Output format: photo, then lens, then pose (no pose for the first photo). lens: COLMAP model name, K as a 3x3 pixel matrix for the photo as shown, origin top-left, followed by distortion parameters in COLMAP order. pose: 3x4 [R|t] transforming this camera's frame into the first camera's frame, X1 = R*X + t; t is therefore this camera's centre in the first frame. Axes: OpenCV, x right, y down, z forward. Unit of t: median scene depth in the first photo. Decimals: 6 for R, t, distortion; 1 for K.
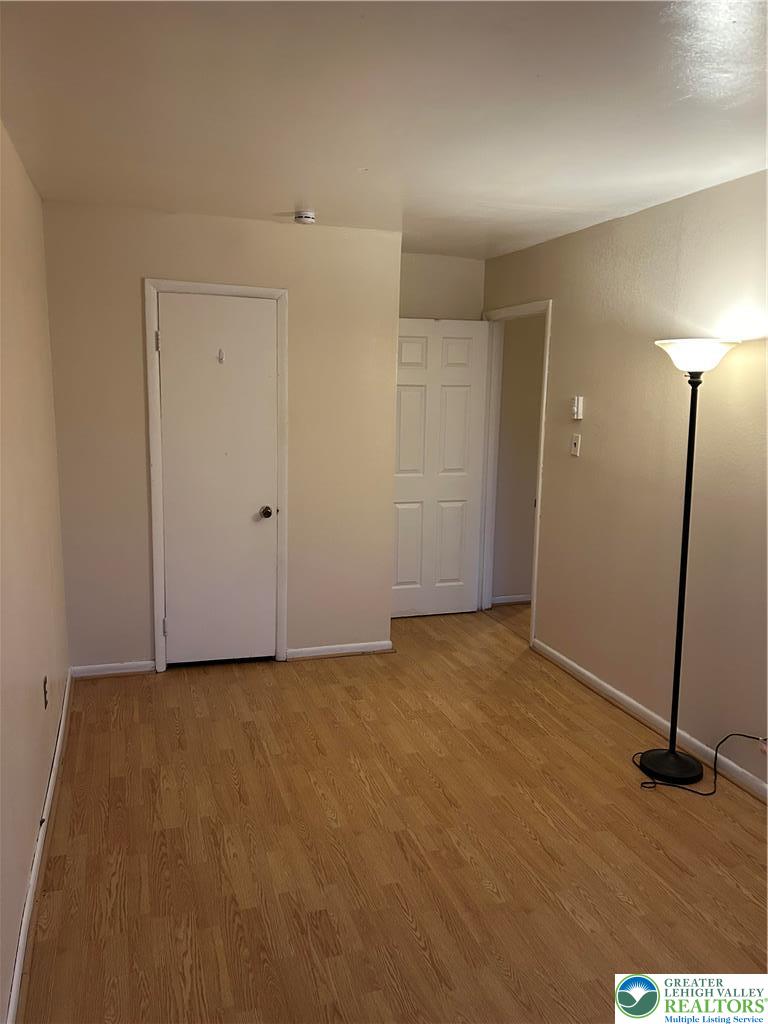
lens RADIAL K [[764.9, 0, 382.8], [0, 764.9, 510.3], [0, 0, 1]] dist [-0.002626, -0.007451]
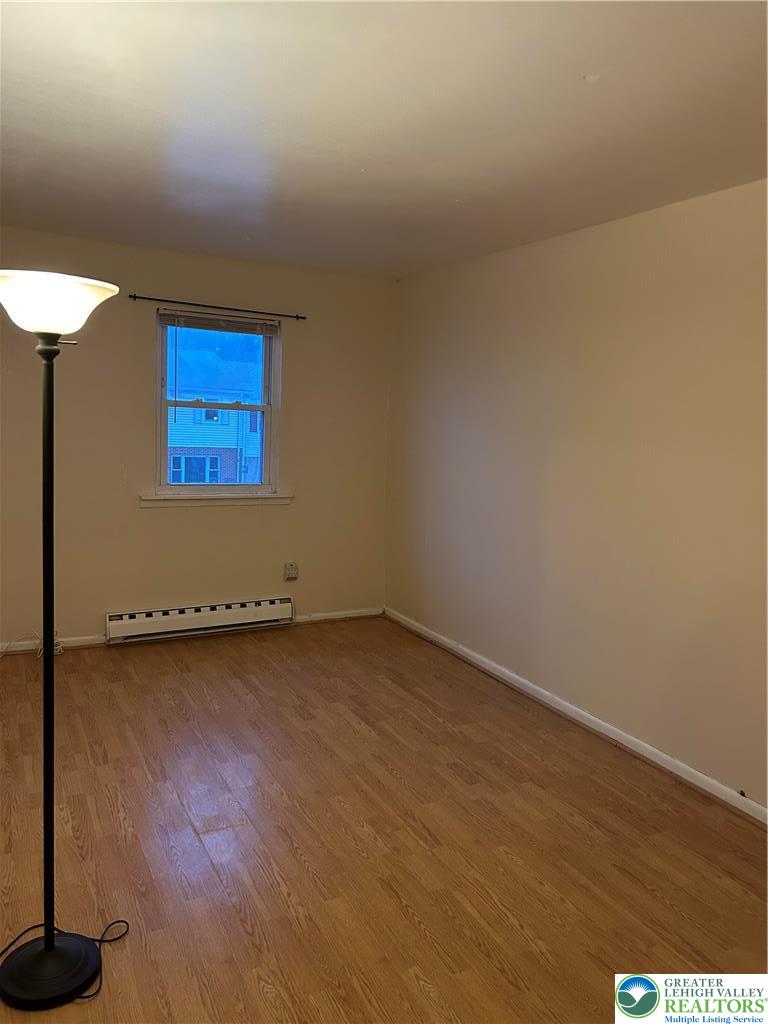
lens RADIAL K [[694.0, 0, 387.2], [0, 694.0, 512.0], [0, 0, 1]] dist [0.007561, 0.000198]
pose [[-0.984786, -0.029339, -0.171275, 0.259363], [-0.083129, 0.945084, 0.316078, -0.267026], [0.152596, 0.325508, -0.933145, 1.758206]]
